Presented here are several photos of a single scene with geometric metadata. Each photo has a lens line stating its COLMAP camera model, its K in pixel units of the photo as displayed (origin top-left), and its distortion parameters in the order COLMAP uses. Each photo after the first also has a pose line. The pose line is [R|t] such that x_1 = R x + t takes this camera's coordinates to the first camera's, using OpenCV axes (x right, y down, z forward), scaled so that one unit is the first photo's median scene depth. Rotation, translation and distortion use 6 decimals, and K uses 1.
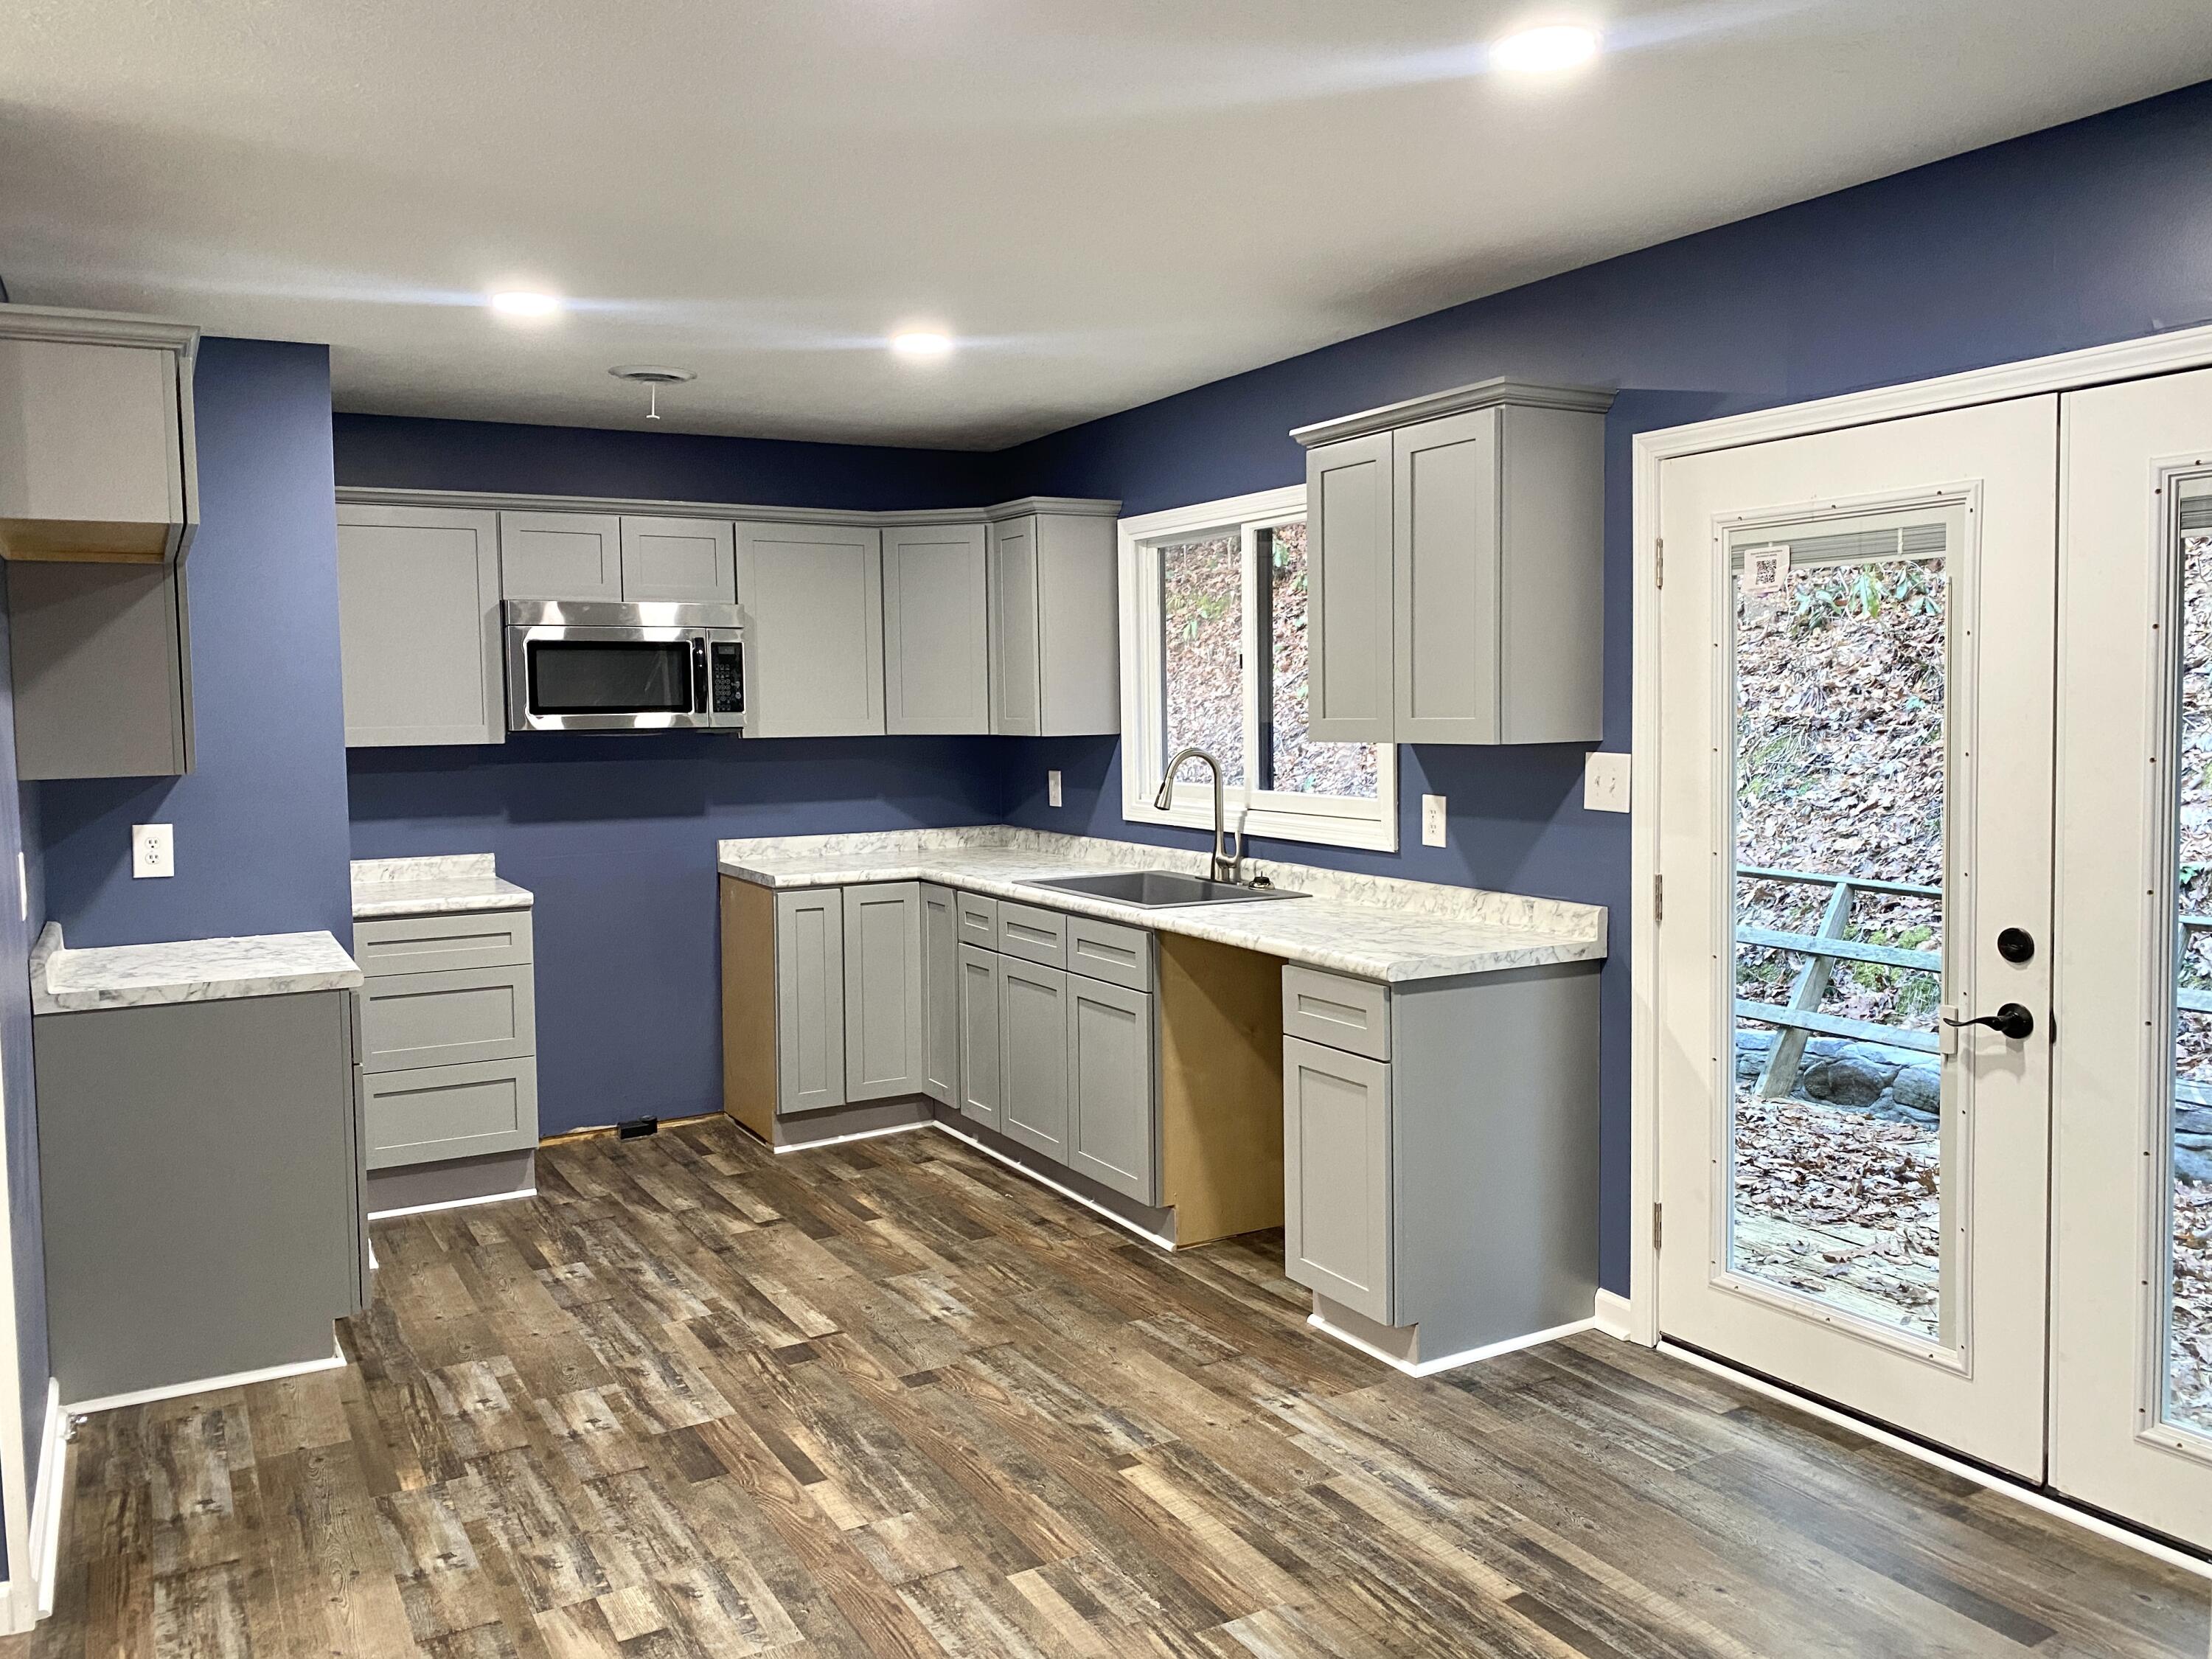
lens RADIAL K [[1705.1, 0, 1108.7], [0, 1705.1, 812.2], [0, 0, 1]] dist [0.051493, -0.059132]
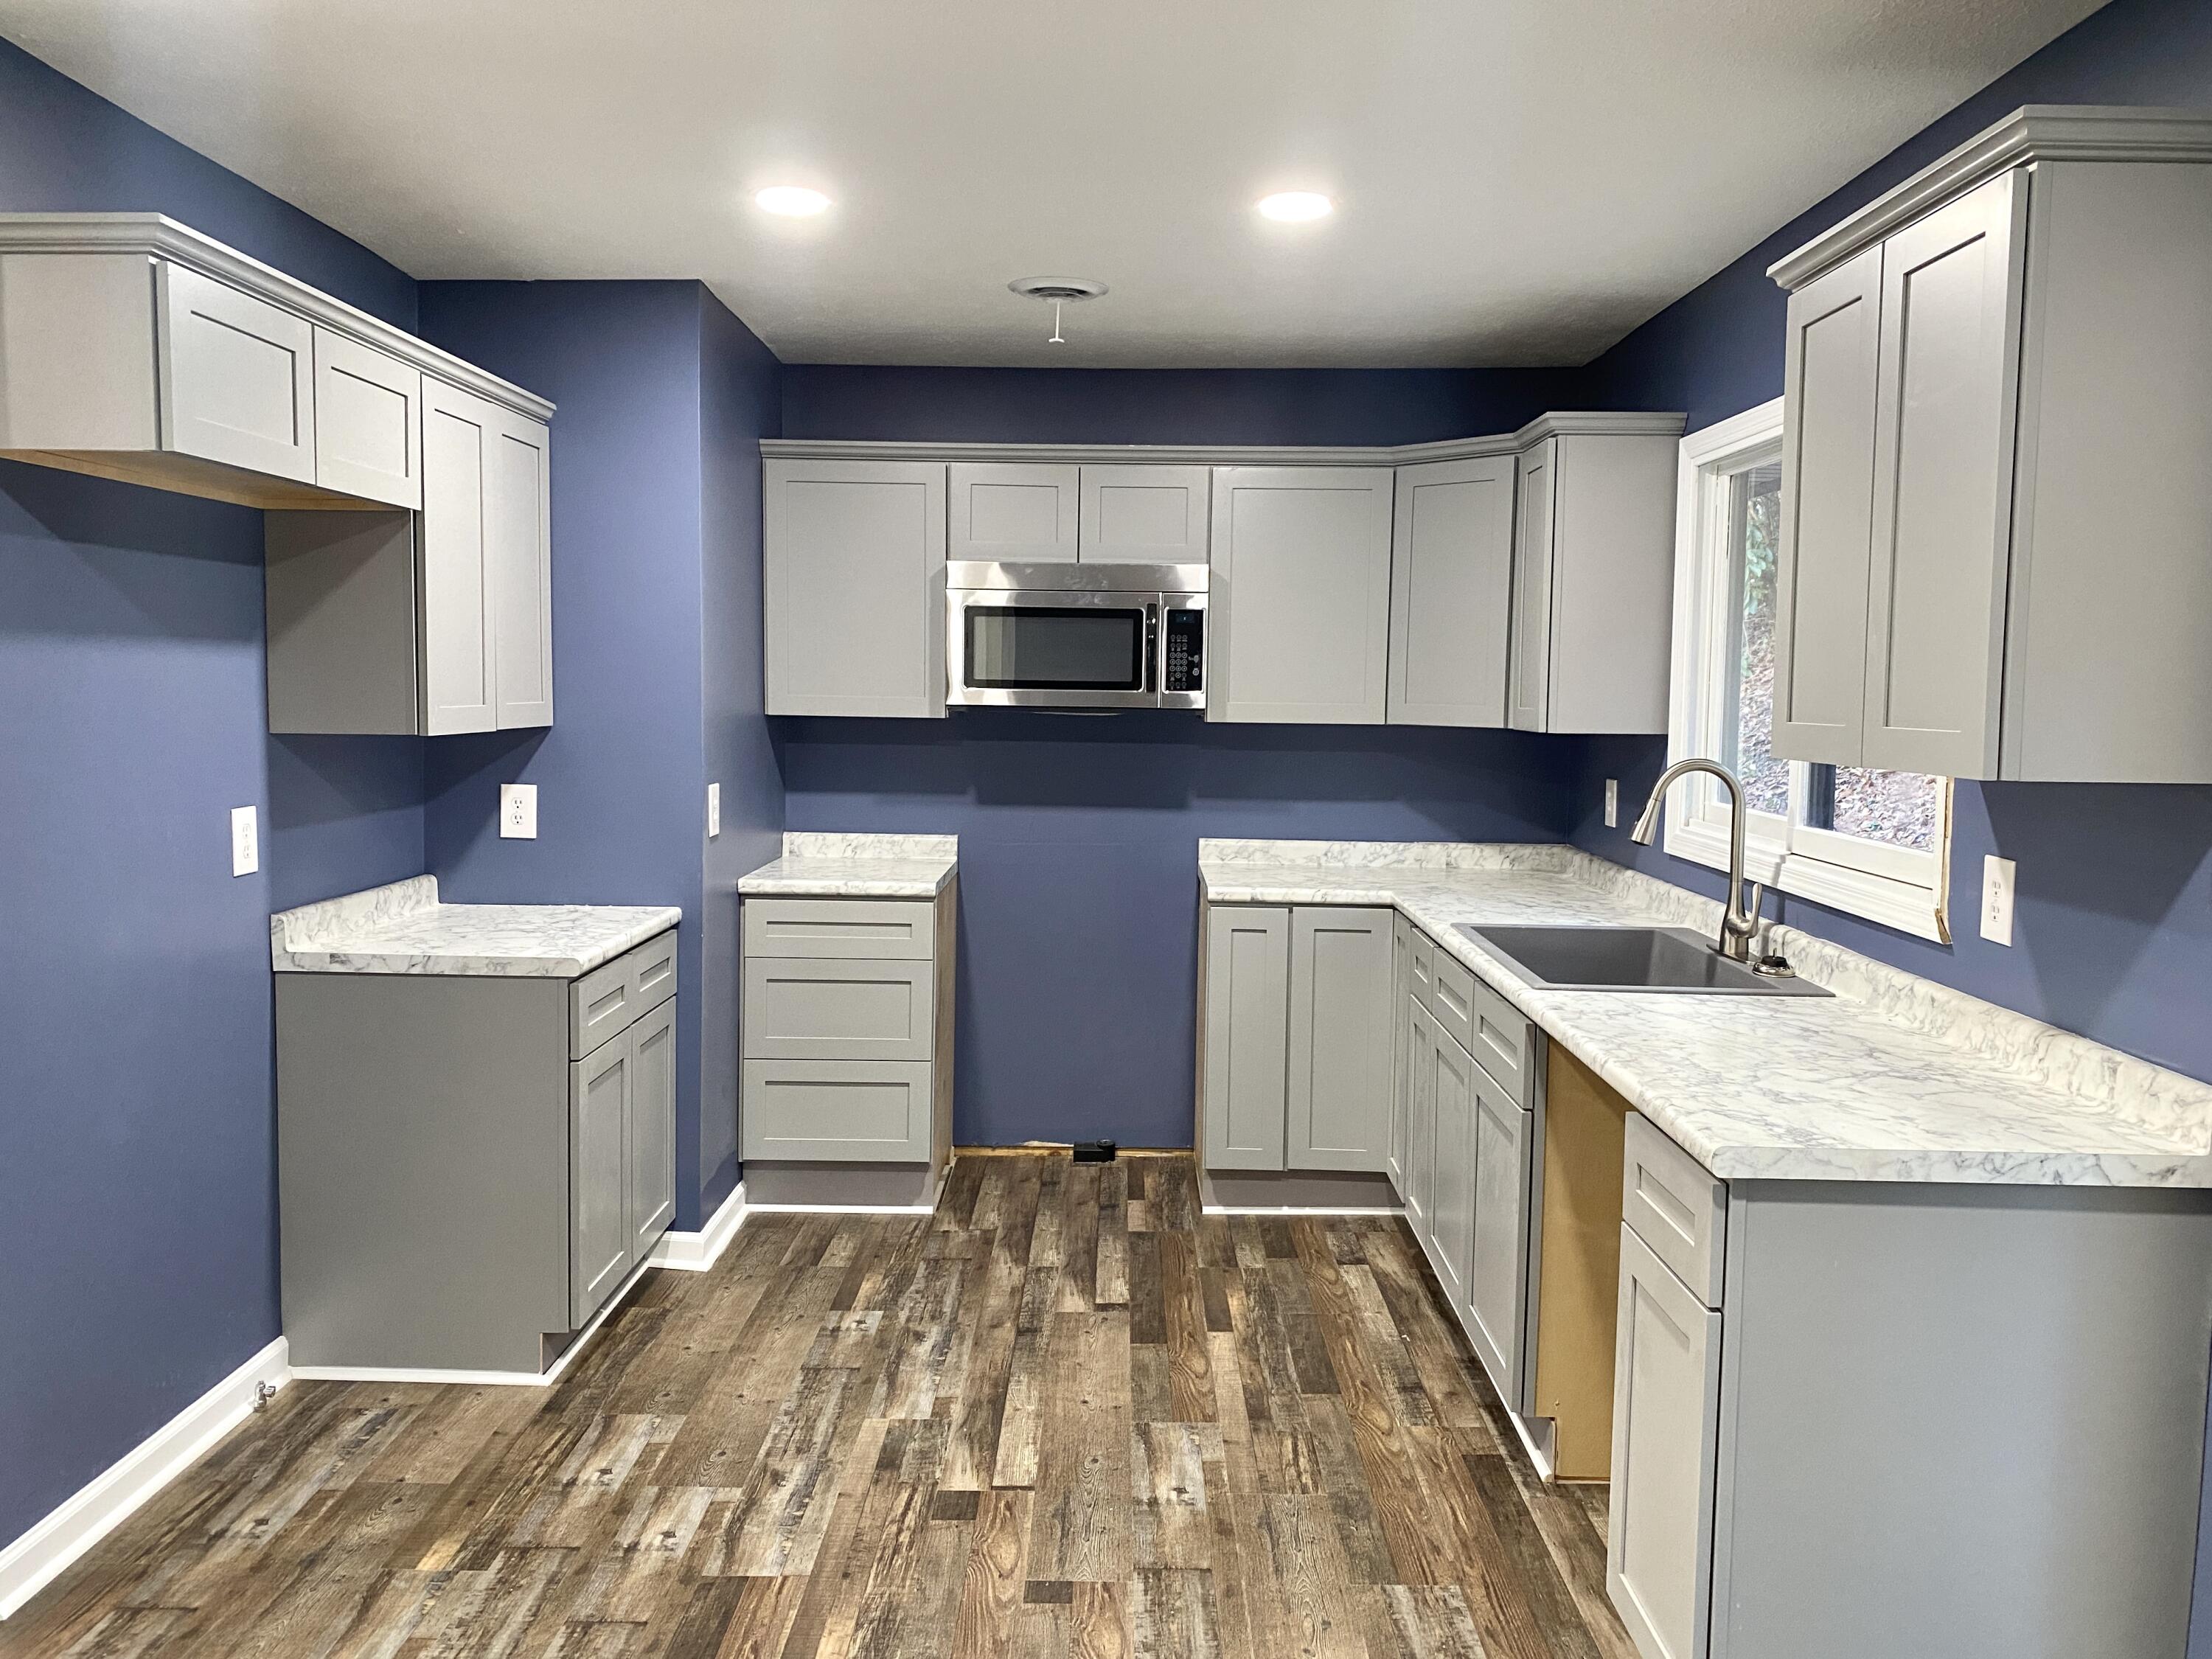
lens RADIAL K [[1705.1, 0, 1099.7], [0, 1705.1, 817.8], [0, 0, 1]] dist [0.051493, -0.059132]
pose [[0.859845, 0.067367, -0.506091, 0.208095], [-0.060609, 0.997716, 0.029835, -0.021320], [0.506945, 0.005020, 0.861964, 0.293318]]
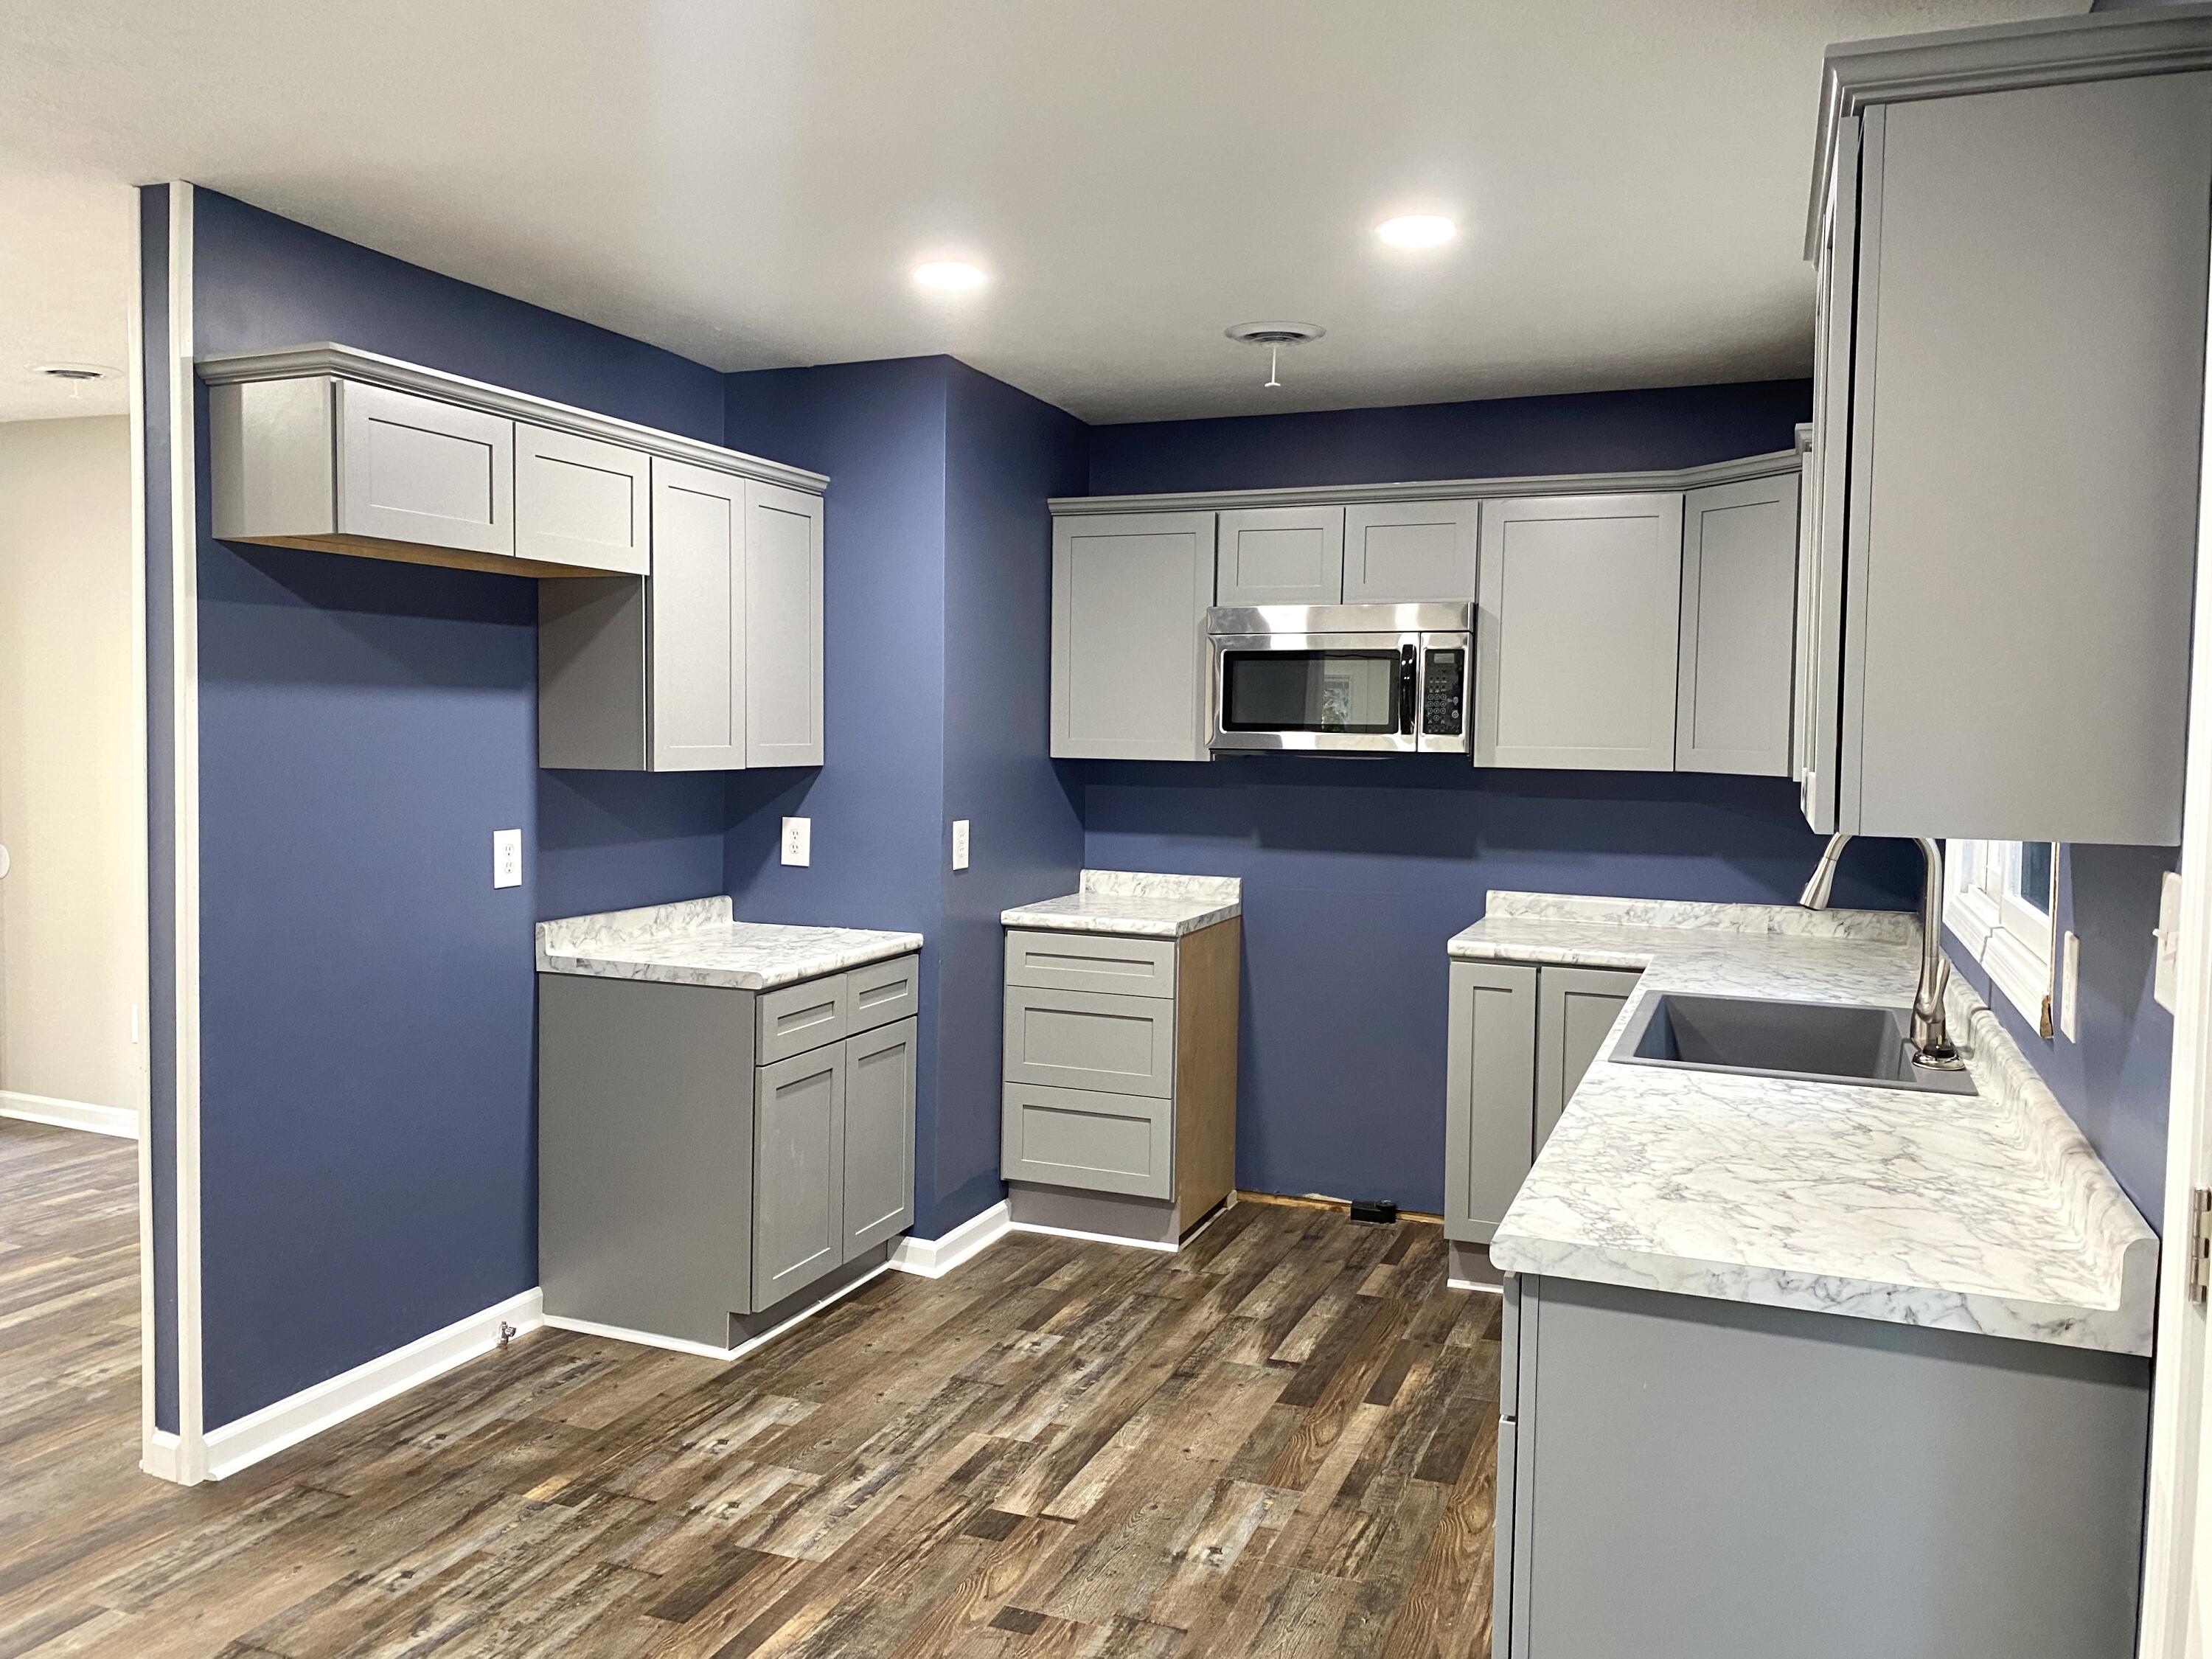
lens RADIAL K [[1705.1, 0, 1089.5], [0, 1705.1, 820.4], [0, 0, 1]] dist [0.051493, -0.059132]
pose [[0.614638, 0.069354, -0.785755, 0.377321], [-0.075934, 0.996703, 0.028576, -0.033366], [0.785146, 0.042102, 0.617878, 0.433072]]
